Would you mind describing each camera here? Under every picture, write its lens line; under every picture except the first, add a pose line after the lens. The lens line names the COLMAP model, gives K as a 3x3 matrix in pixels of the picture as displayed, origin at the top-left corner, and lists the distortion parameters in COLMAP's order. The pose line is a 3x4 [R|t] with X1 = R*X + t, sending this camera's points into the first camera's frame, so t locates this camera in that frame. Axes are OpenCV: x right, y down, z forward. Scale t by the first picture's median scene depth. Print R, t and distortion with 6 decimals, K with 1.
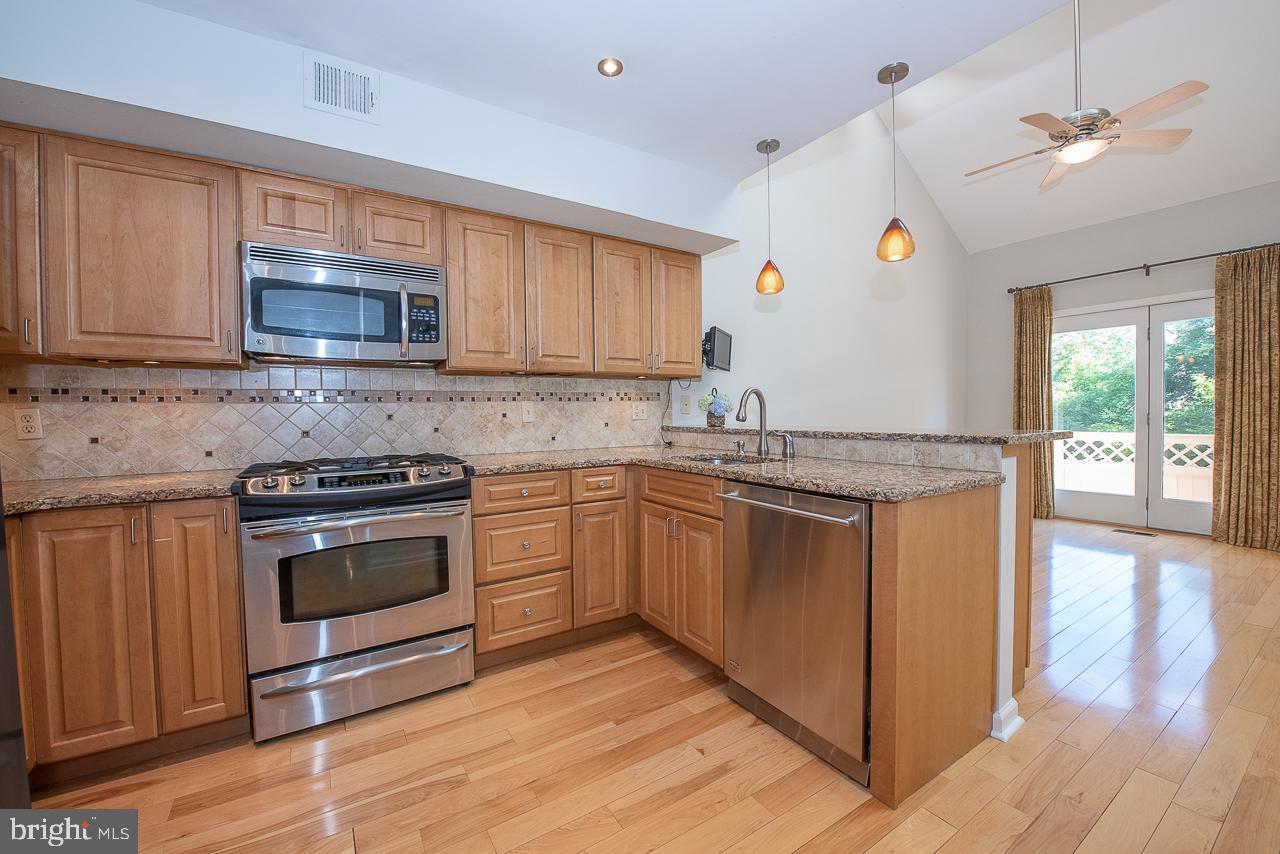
lens RADIAL K [[510.2, 0, 639.7], [0, 510.2, 428.3], [0, 0, 1]] dist [-0.018568, -0.000954]
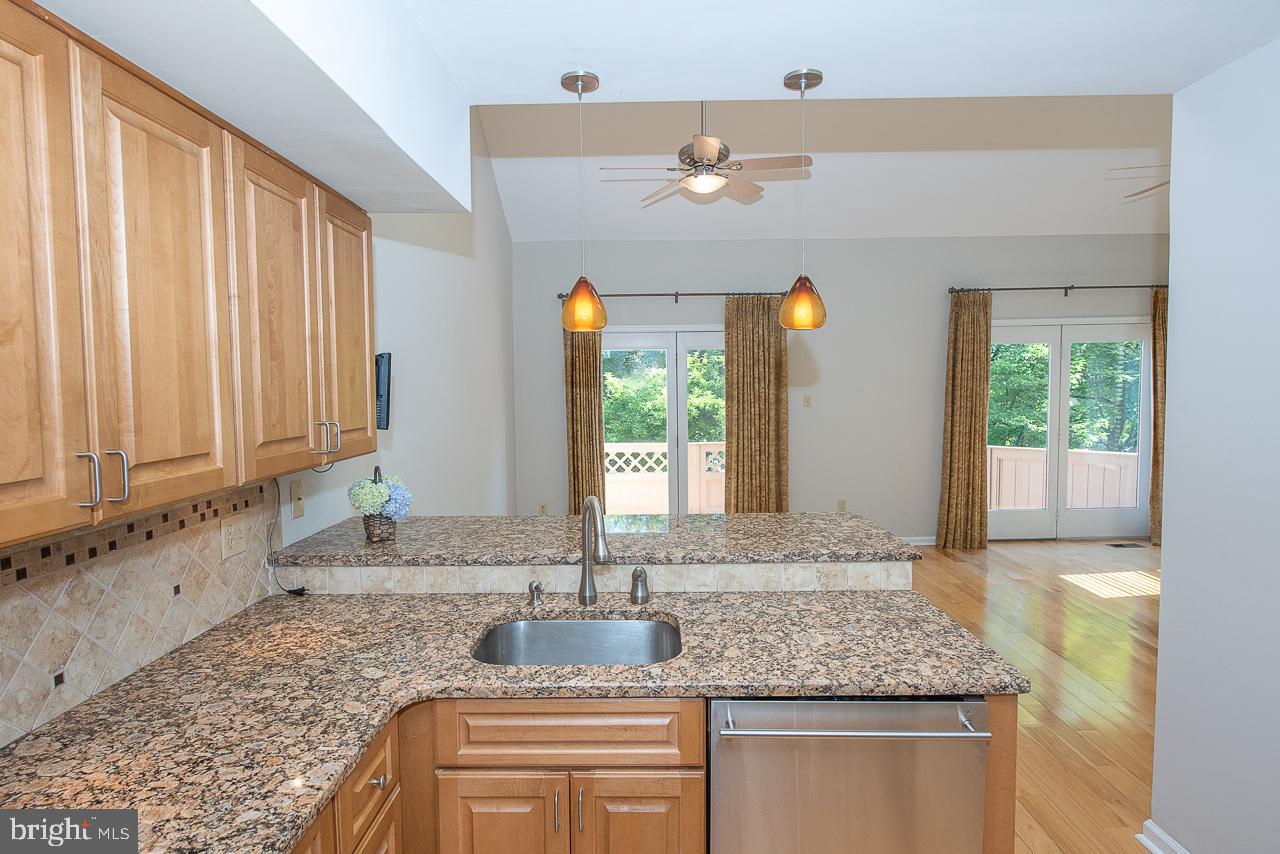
lens RADIAL K [[691.9, 0, 641.4], [0, 691.9, 426.6], [0, 0, 1]] dist [-0.004414, -0.001476]
pose [[0.538097, -0.045494, 0.841655, -0.368255], [0.027103, 0.998960, 0.036669, -0.167754], [-0.842447, 0.003080, 0.538770, 0.466245]]
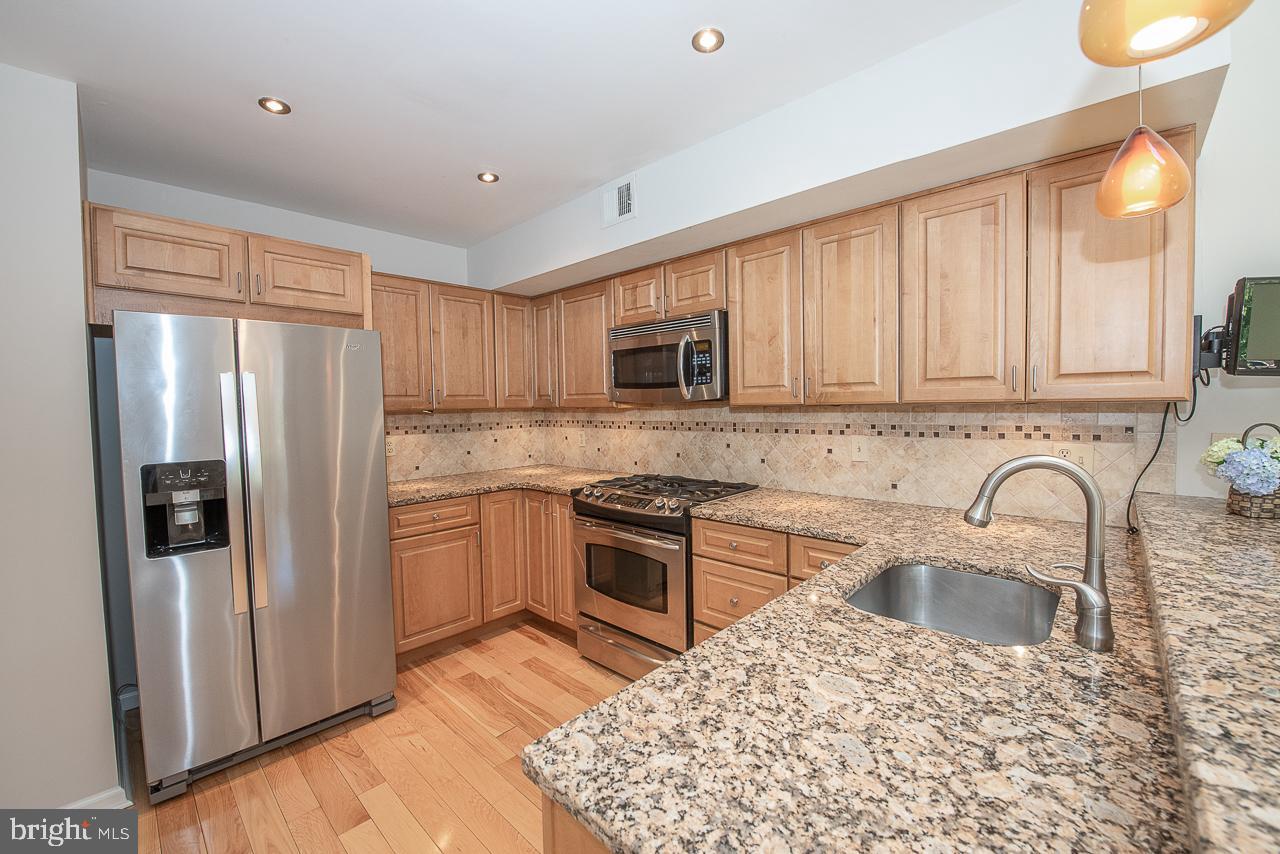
lens RADIAL K [[510.2, 0, 633.5], [0, 510.2, 427.4], [0, 0, 1]] dist [-0.018568, -0.000954]
pose [[0.231267, 0.053507, -0.971418, 0.500699], [-0.013545, 0.998567, 0.051777, -0.108198], [0.972796, 0.001184, 0.231660, 0.497899]]
